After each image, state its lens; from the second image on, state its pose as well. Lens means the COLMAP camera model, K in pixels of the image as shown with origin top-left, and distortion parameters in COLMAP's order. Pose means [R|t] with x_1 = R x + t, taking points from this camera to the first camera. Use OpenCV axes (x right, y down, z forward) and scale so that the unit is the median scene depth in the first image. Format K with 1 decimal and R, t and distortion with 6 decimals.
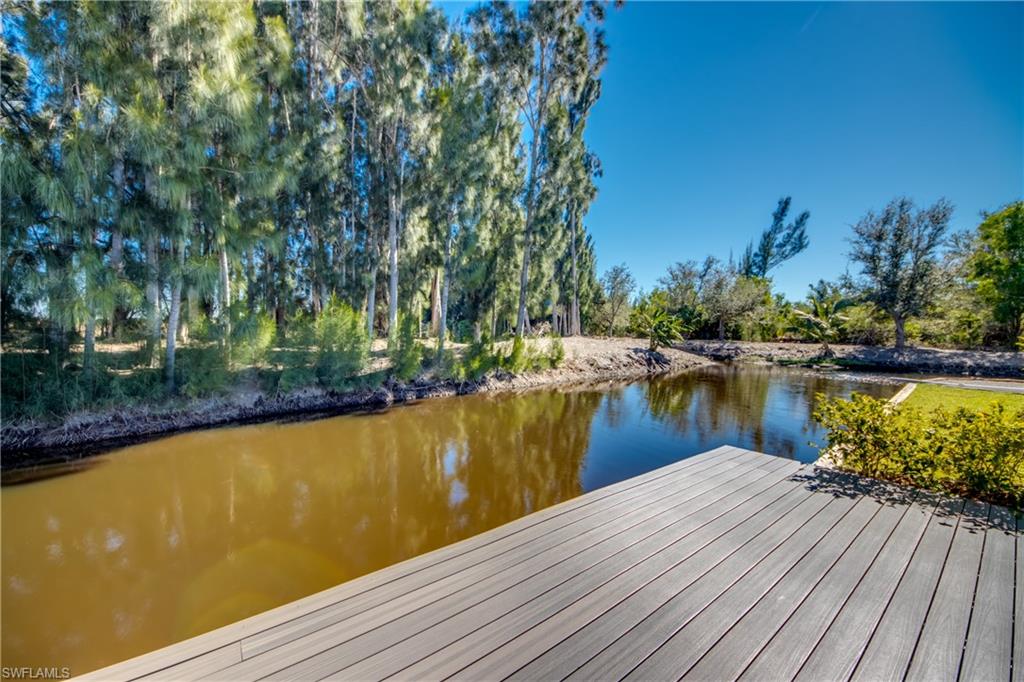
lens RADIAL K [[389.8, 0, 505.5], [0, 389.8, 354.9], [0, 0, 1]] dist [-0.009685, -0.000805]
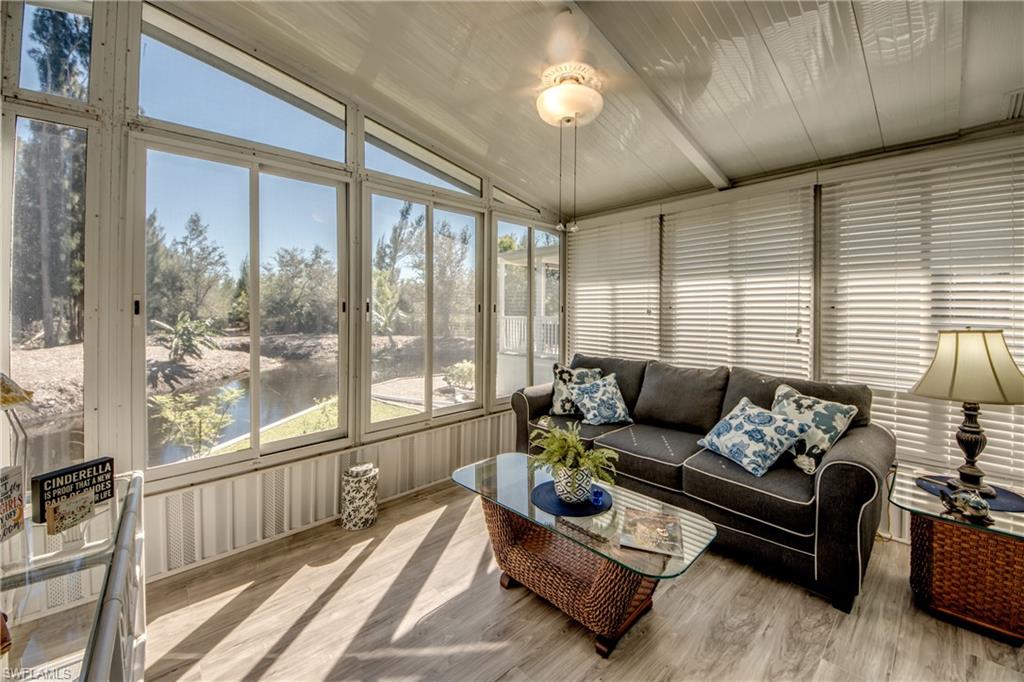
lens RADIAL K [[403.2, 0, 530.6], [0, 403.2, 304.4], [0, 0, 1]] dist [-0.001895, -0.005975]
pose [[0.689890, 0.005441, 0.723893, 0.393627], [0.043807, 0.997825, -0.049249, -0.082417], [-0.722587, 0.065688, 0.688152, -0.158830]]
